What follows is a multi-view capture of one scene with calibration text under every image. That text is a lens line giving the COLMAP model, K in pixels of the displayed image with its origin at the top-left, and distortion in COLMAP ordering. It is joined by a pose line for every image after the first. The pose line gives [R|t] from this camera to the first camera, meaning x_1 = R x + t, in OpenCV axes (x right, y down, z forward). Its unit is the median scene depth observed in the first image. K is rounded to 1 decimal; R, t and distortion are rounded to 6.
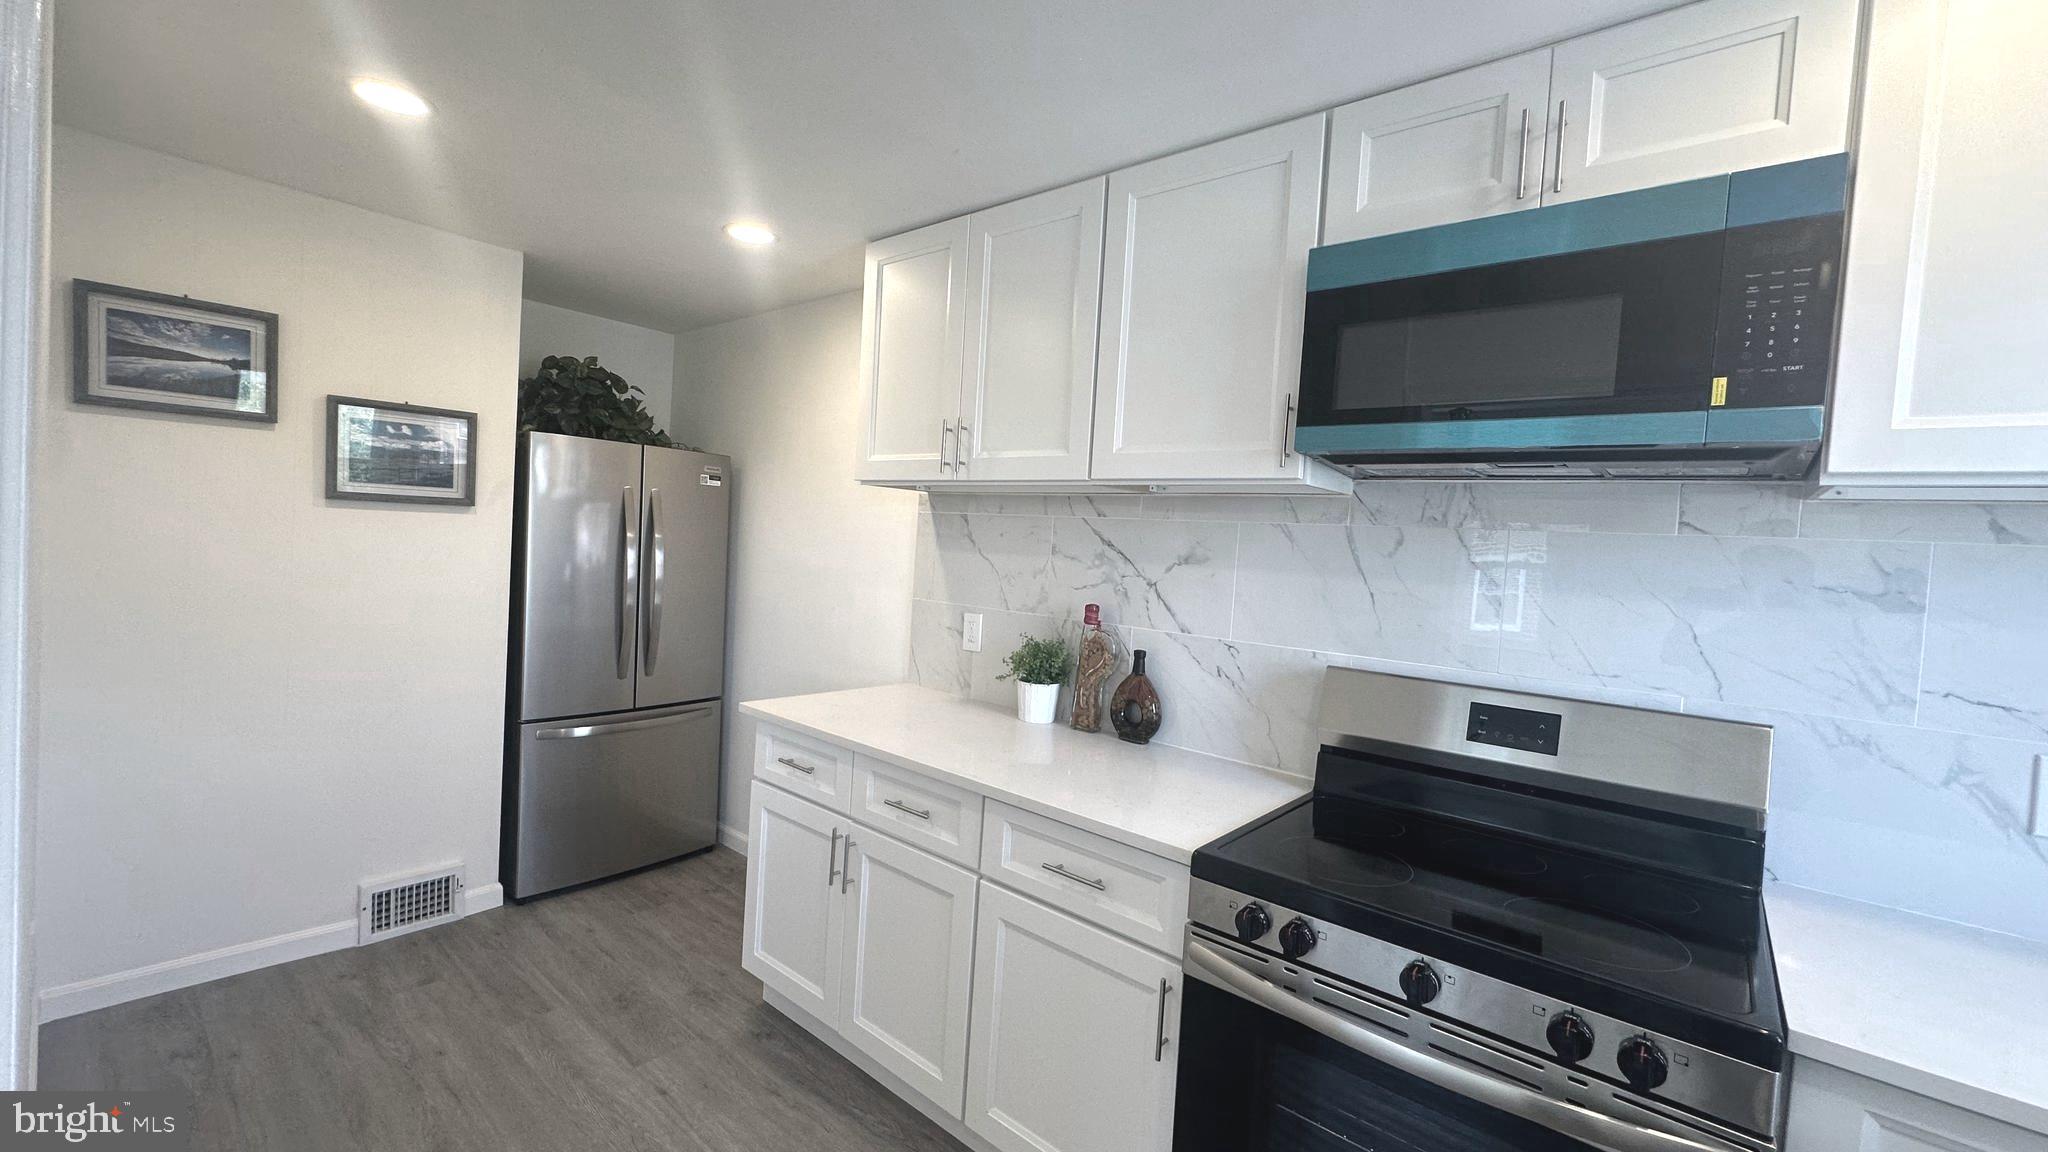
lens RADIAL K [[818.5, 0, 1020.5], [0, 818.5, 573.8], [0, 0, 1]] dist [-0.006296, 0.000342]
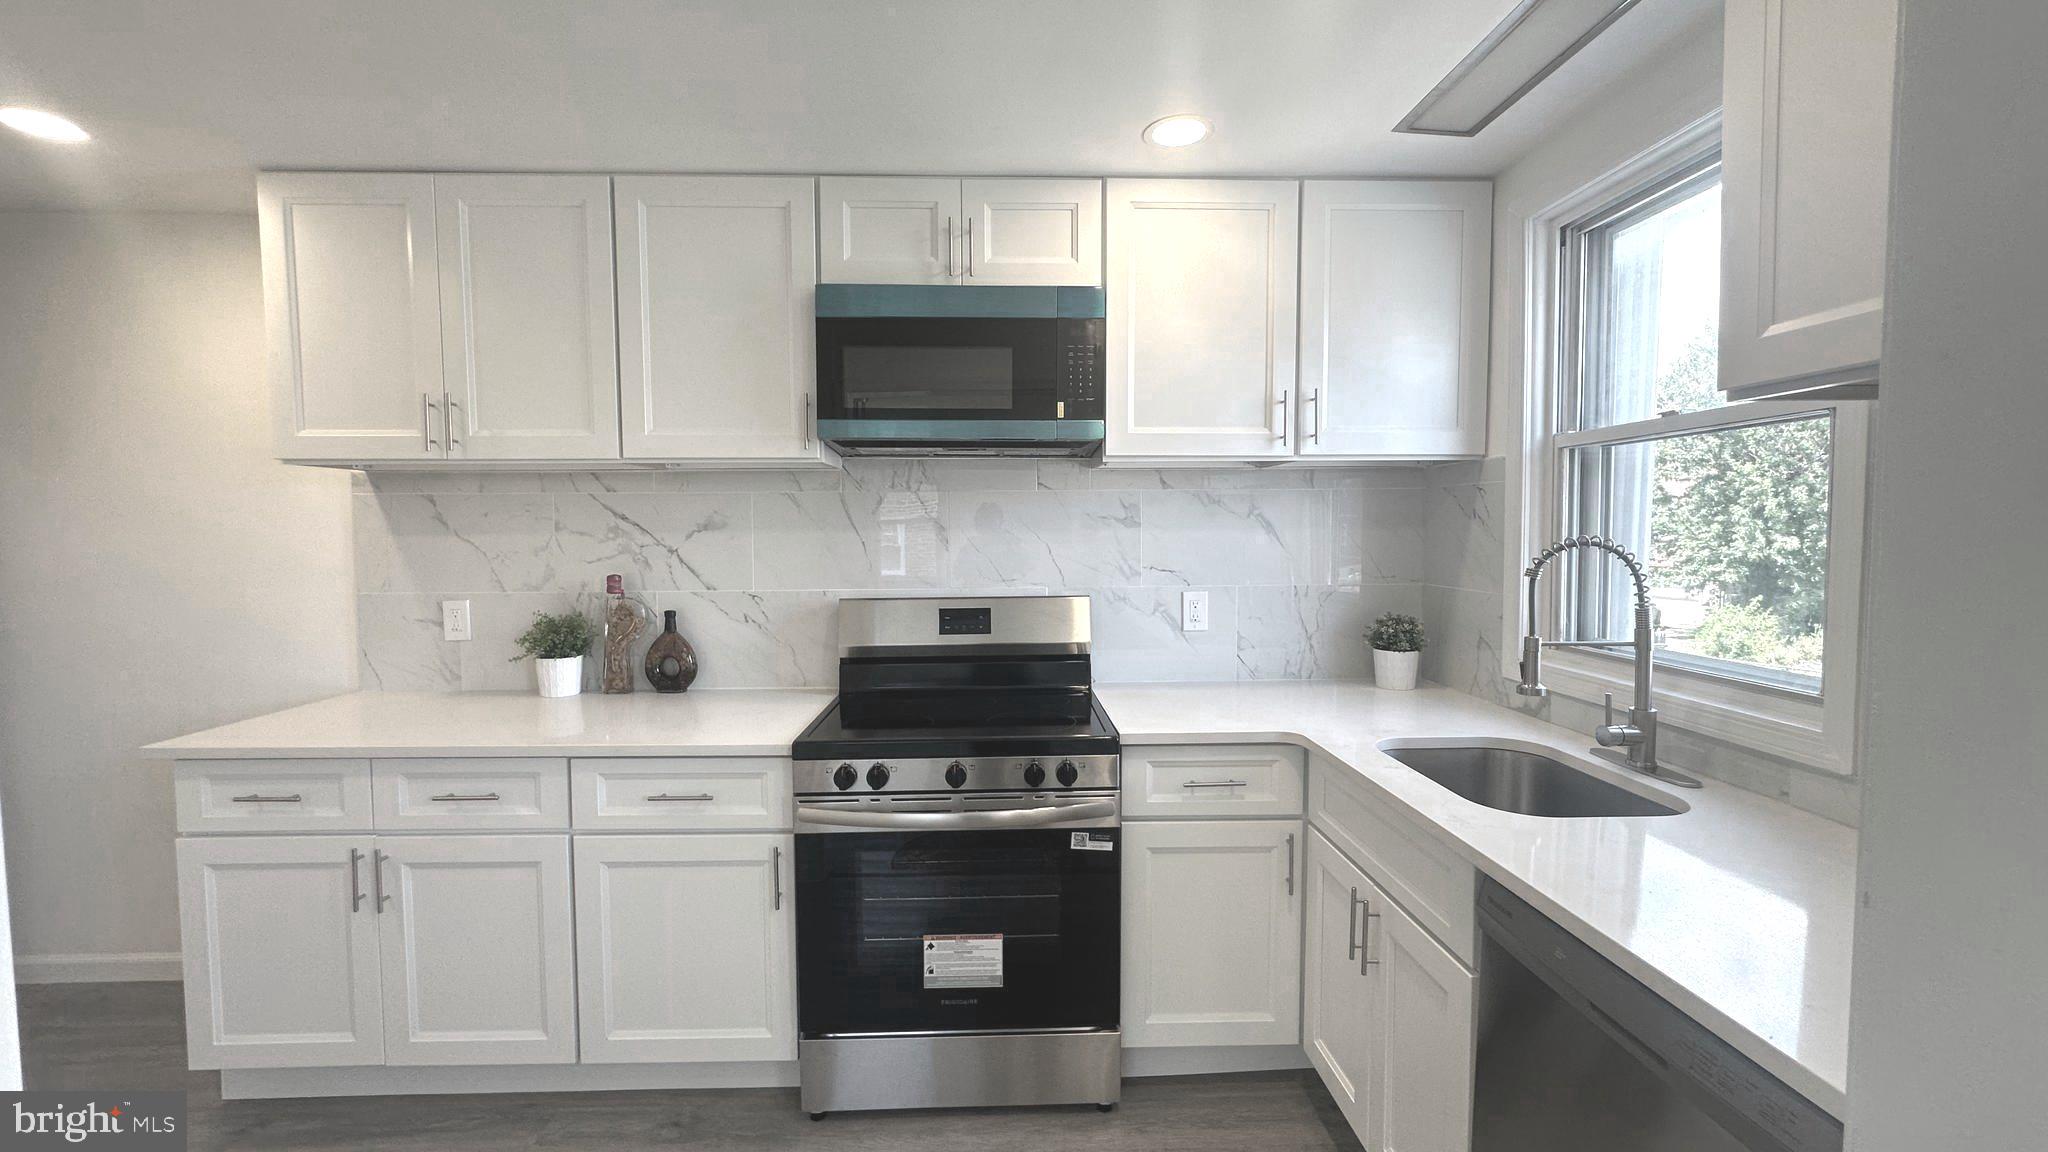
lens RADIAL K [[818.5, 0, 1019.6], [0, 818.5, 572.5], [0, 0, 1]] dist [-0.006296, 0.000342]
pose [[0.743015, -0.101803, 0.661487, -0.262367], [0.074683, 0.994803, 0.069212, 0.000228], [-0.665095, -0.002024, 0.746756, -0.170479]]
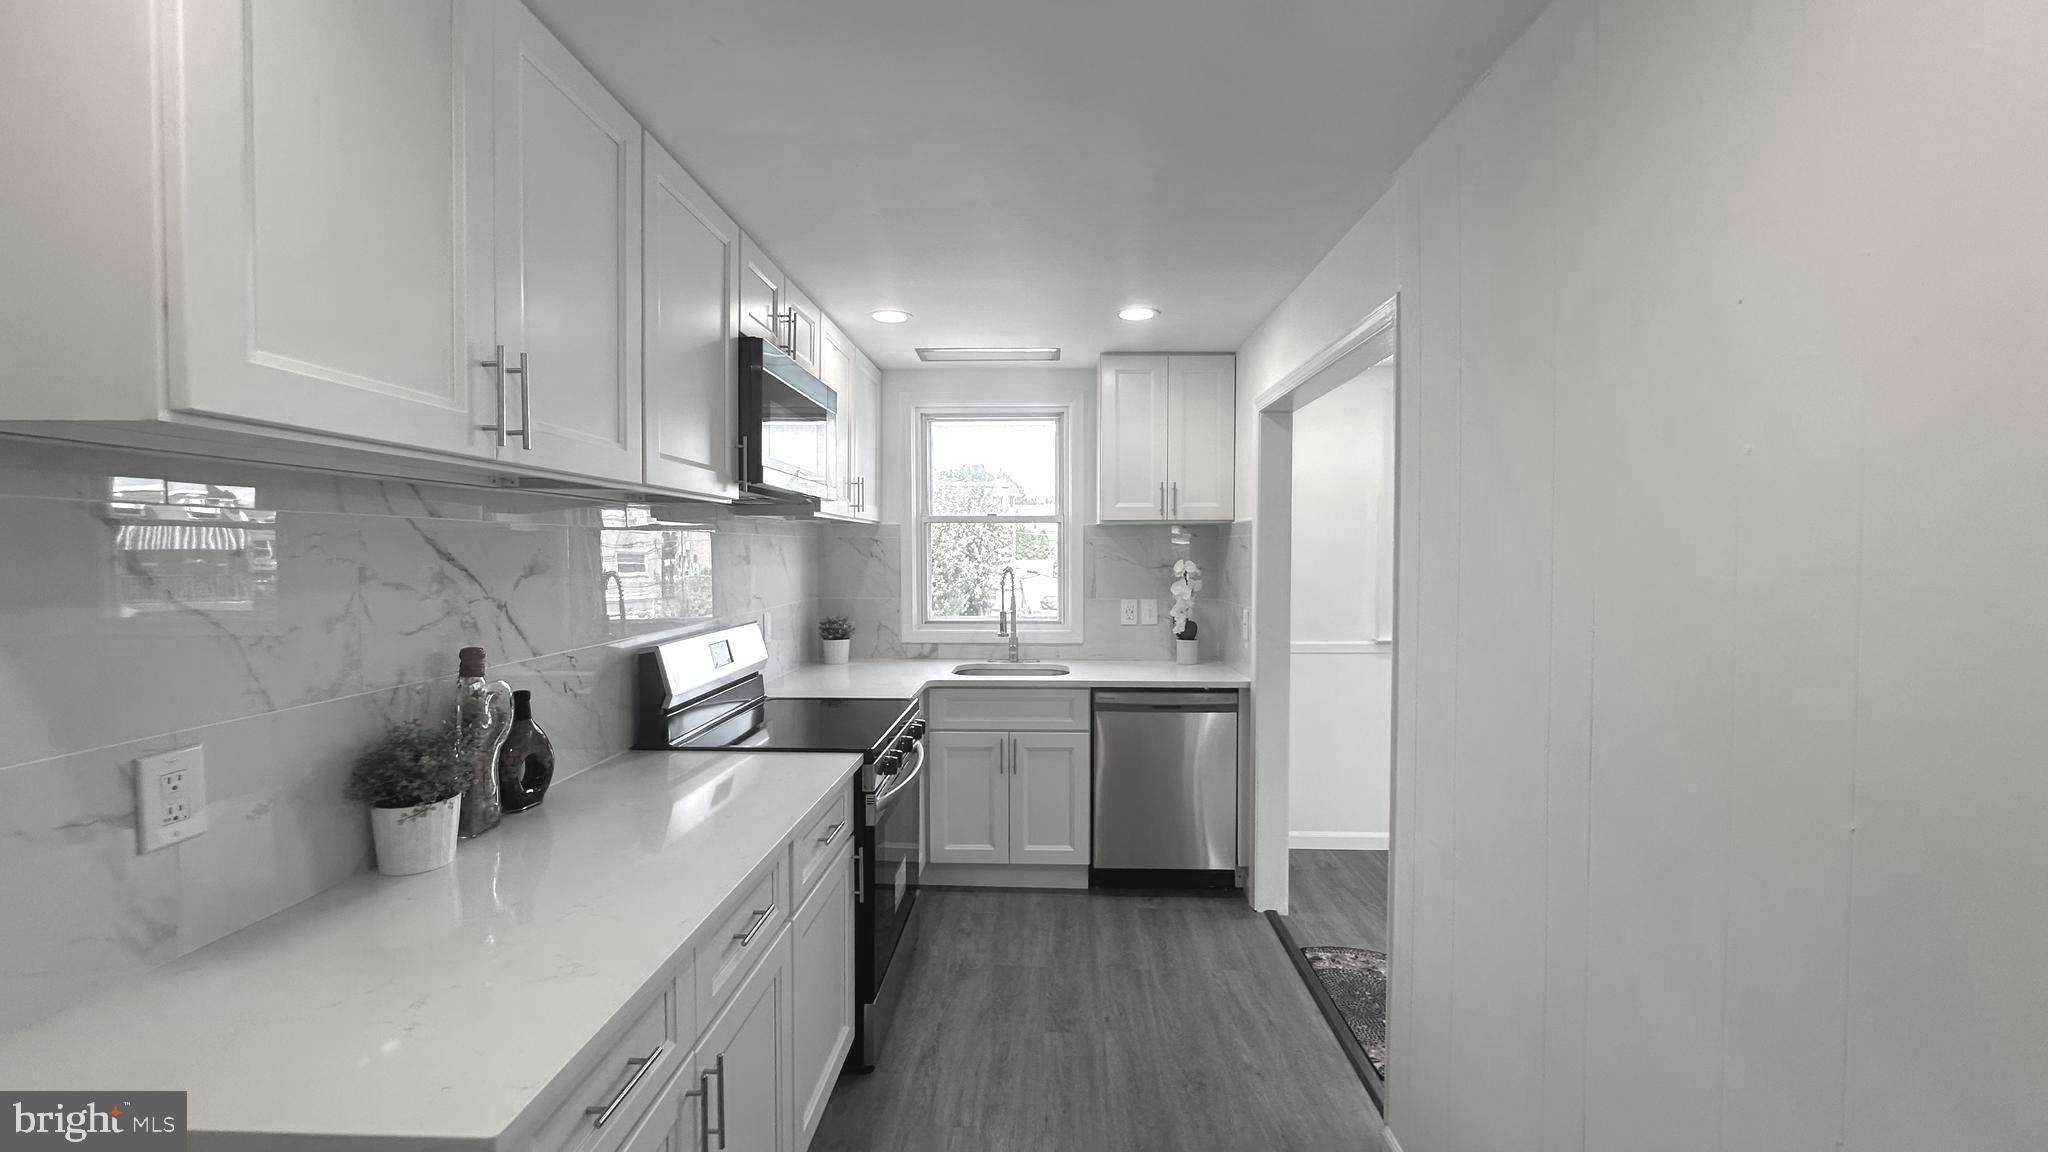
lens RADIAL K [[818.5, 0, 1018.9], [0, 818.5, 573.0], [0, 0, 1]] dist [-0.006296, 0.000342]
pose [[-0.616967, -0.083577, 0.782538, -0.846066], [-0.010683, 0.995143, 0.097861, -0.113105], [-0.786916, 0.052017, -0.614863, 1.244010]]
